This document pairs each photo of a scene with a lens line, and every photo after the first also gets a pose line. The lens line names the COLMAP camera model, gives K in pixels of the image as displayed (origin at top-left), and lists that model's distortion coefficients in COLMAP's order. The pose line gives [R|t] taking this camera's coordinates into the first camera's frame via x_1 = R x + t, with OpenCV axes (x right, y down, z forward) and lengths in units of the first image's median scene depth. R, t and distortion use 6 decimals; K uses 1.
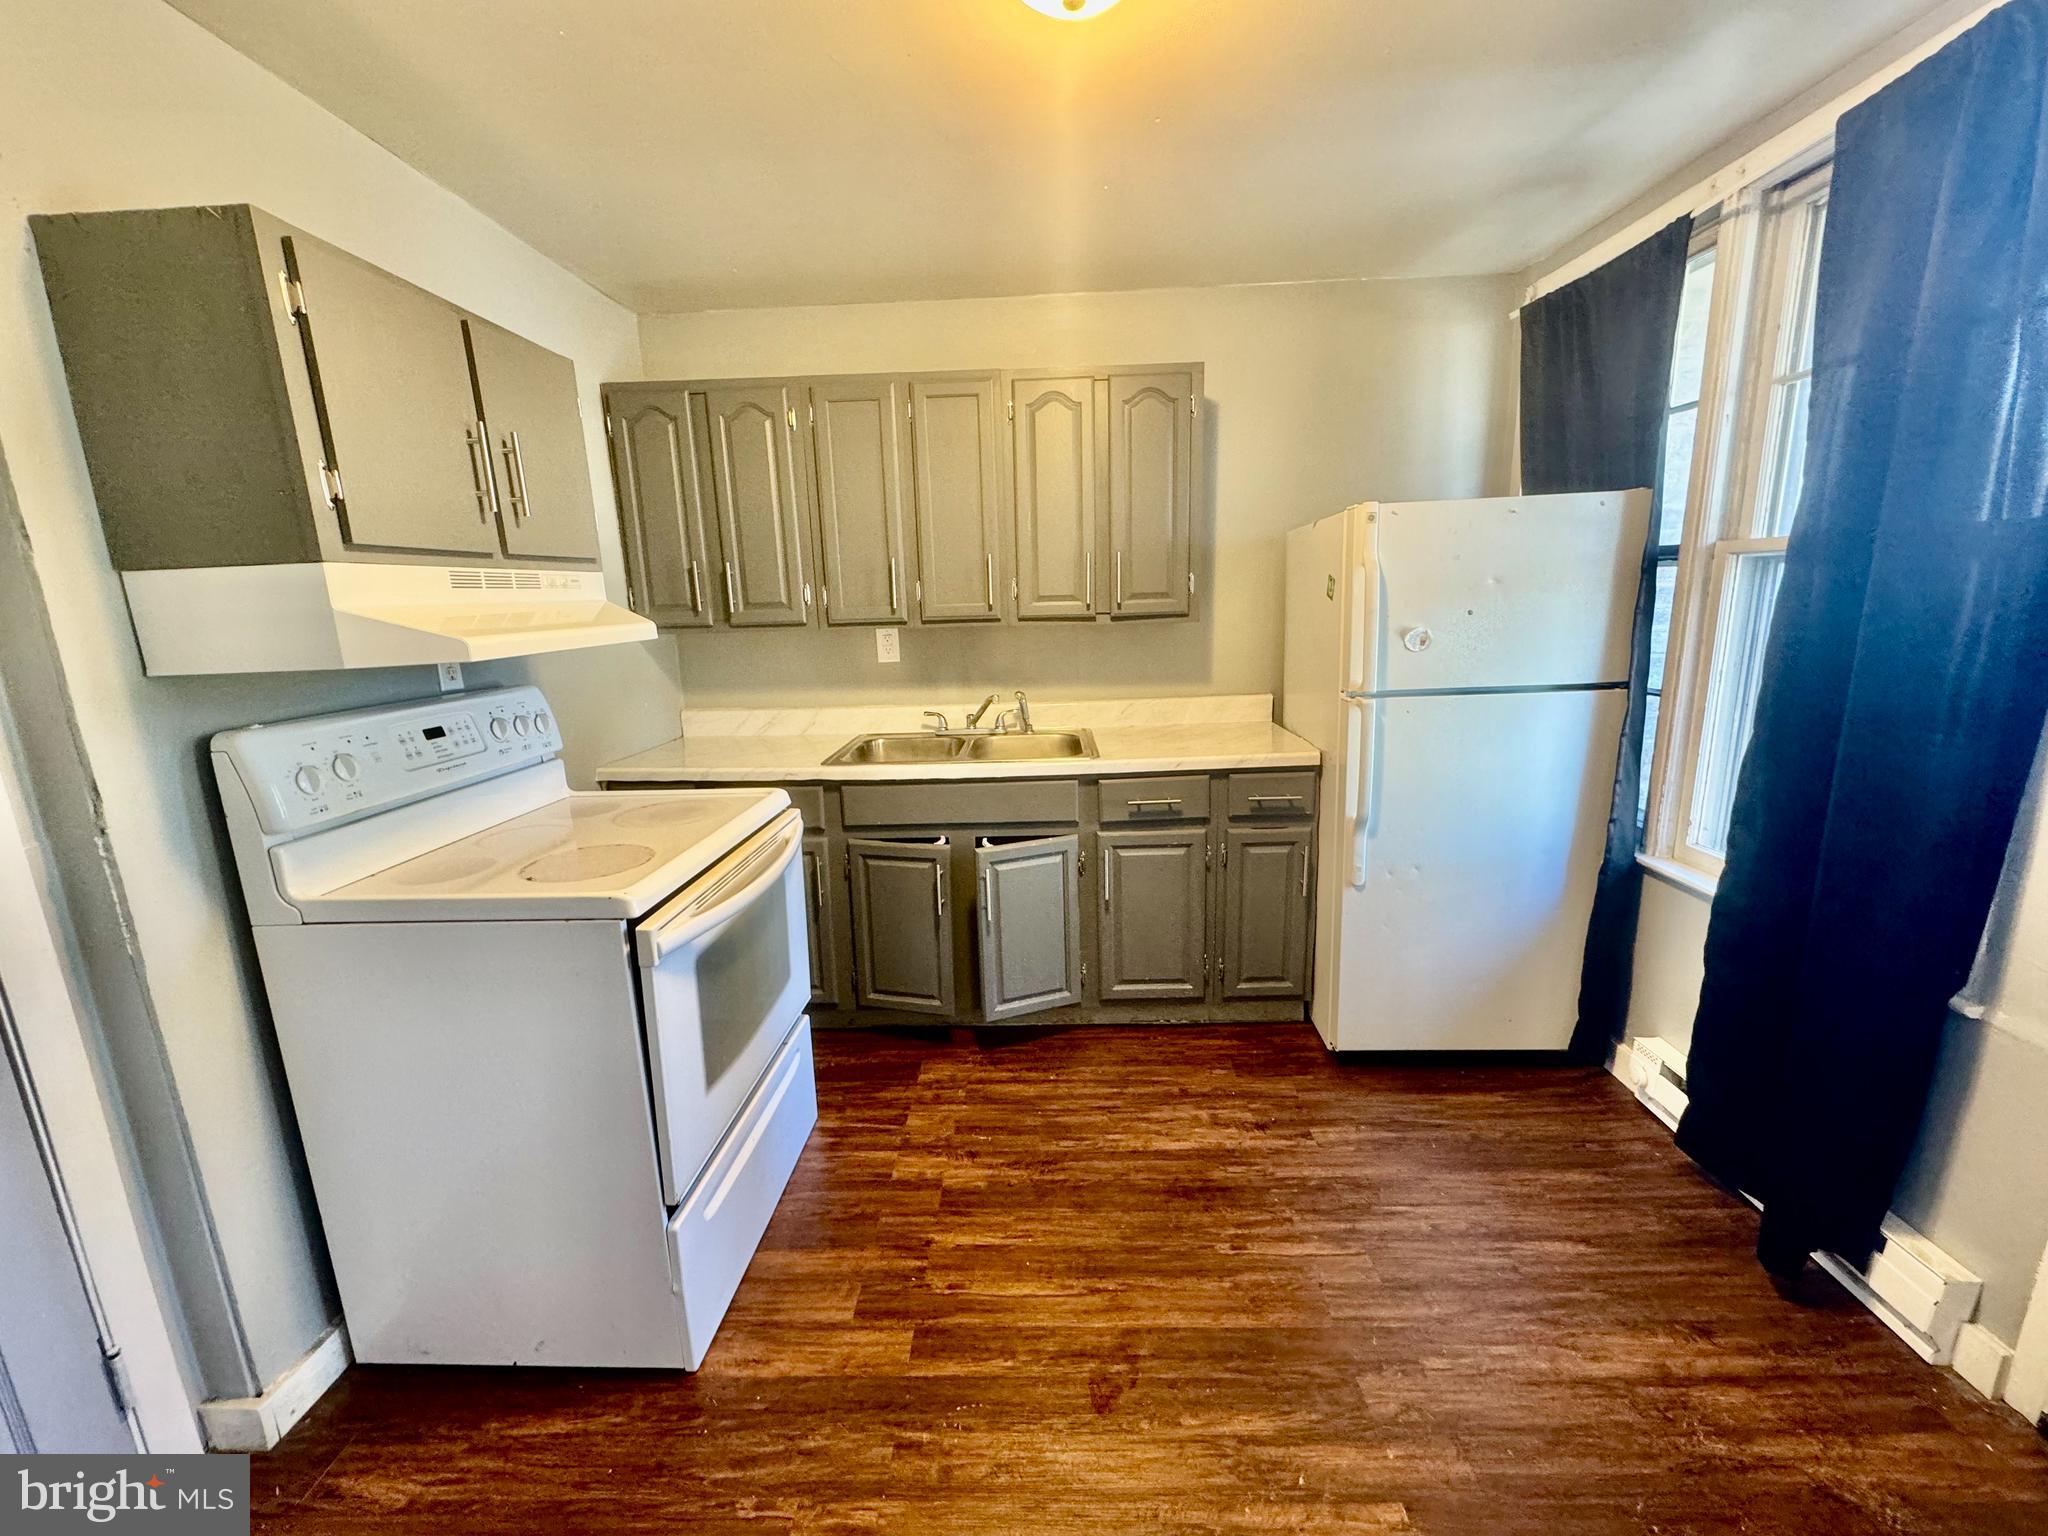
lens RADIAL K [[834.1, 0, 1040.4], [0, 834.1, 769.5], [0, 0, 1]] dist [0.001377, -0.000848]
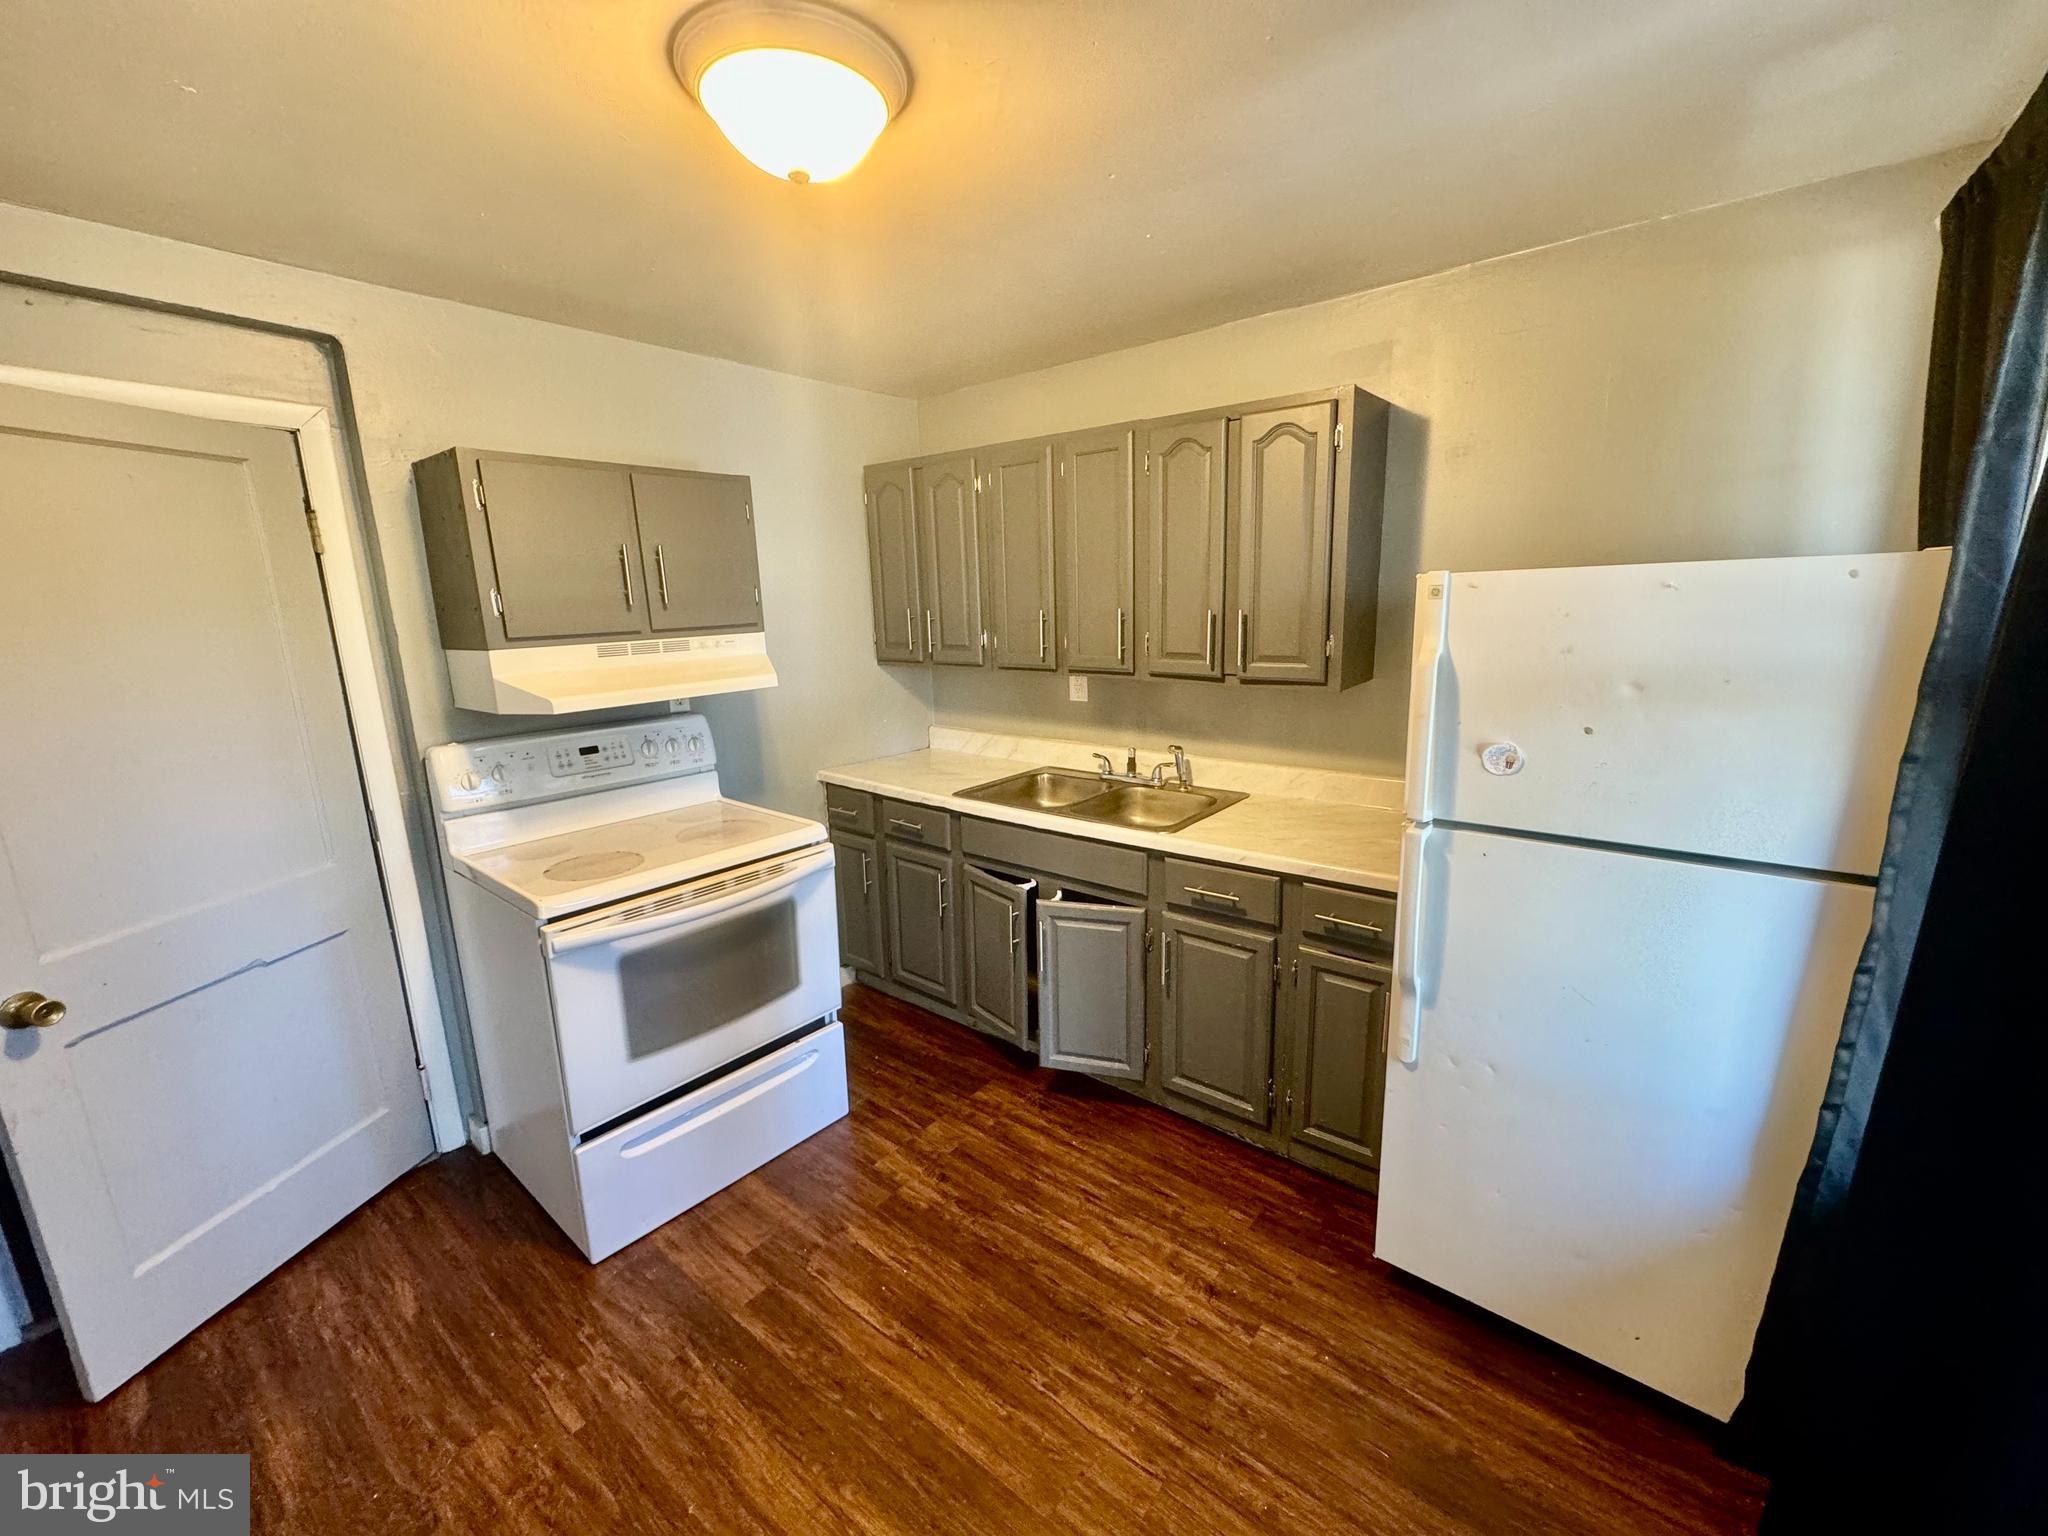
lens RADIAL K [[834.1, 0, 1019.4], [0, 834.1, 771.1], [0, 0, 1]] dist [0.001377, -0.000848]
pose [[0.788899, 0.138583, -0.598693, 0.576431], [-0.125639, 0.990034, 0.063614, -0.144057], [0.601543, 0.025034, 0.798448, 0.181621]]
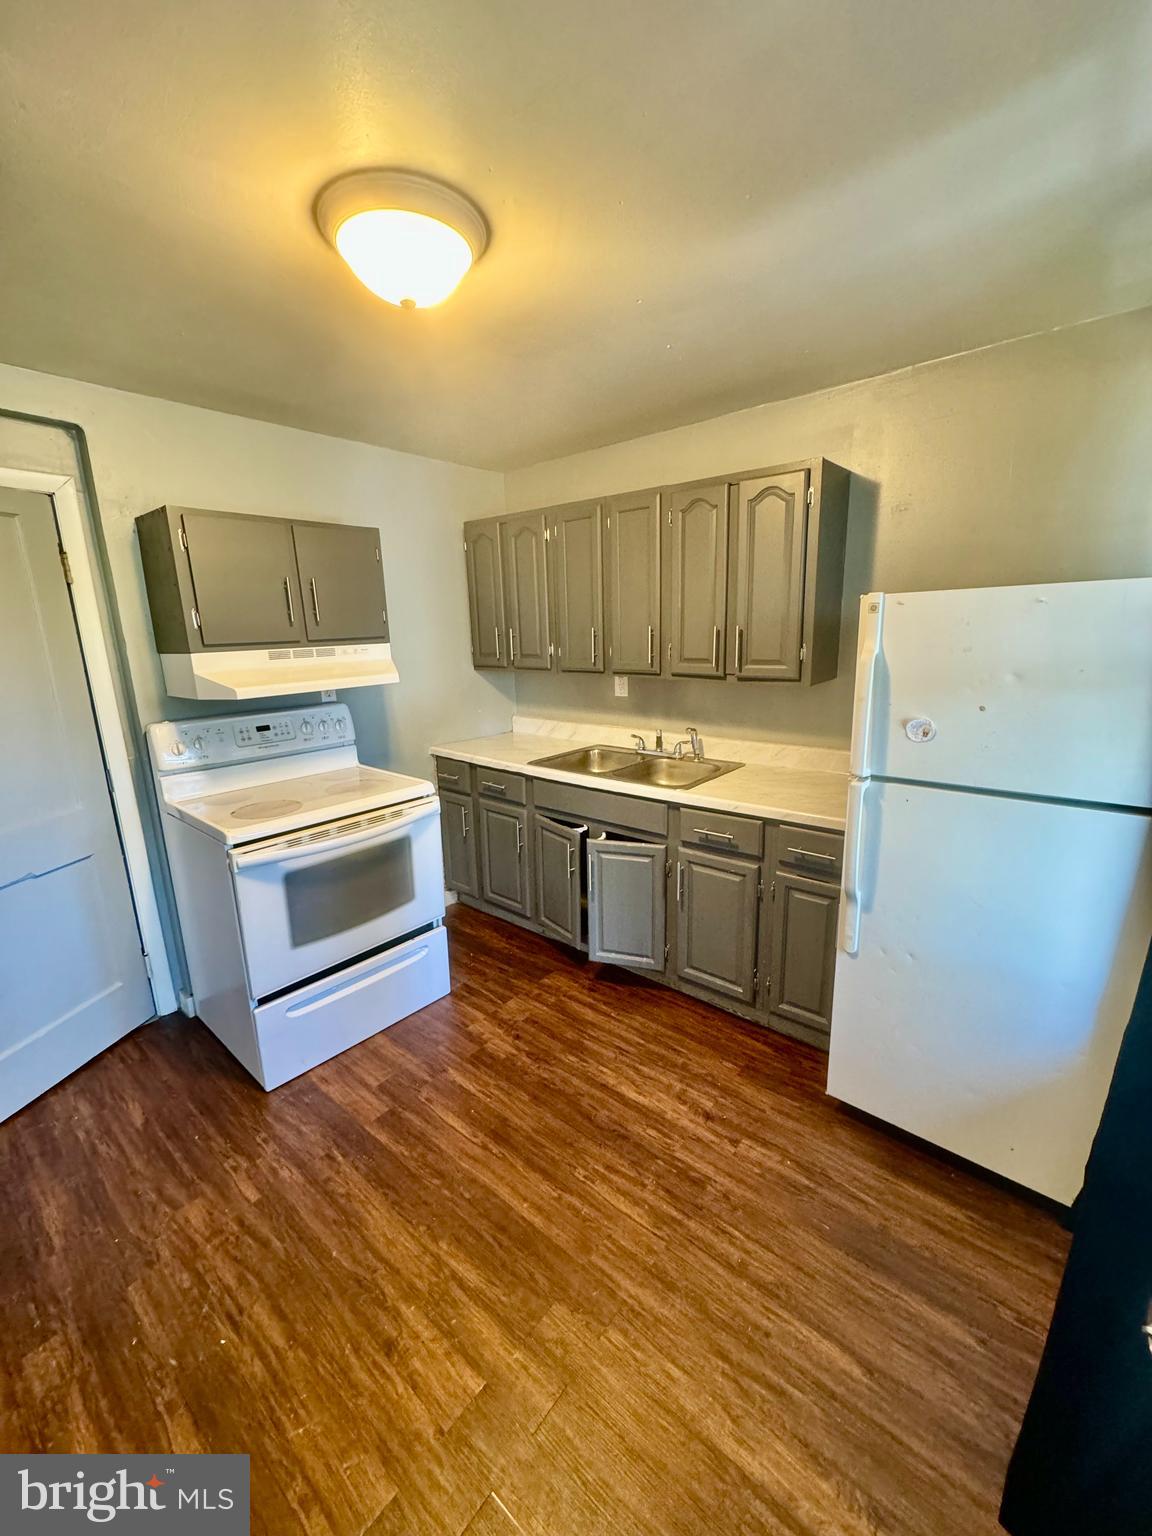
lens RADIAL K [[625.6, 0, 573.7], [0, 625.6, 770.7], [0, 0, 1]] dist [0.001377, -0.000848]
pose [[0.775840, 0.155176, -0.611550, 0.616274], [-0.129428, 0.987813, 0.086452, -0.123955], [0.617512, 0.012079, 0.786469, 0.171510]]
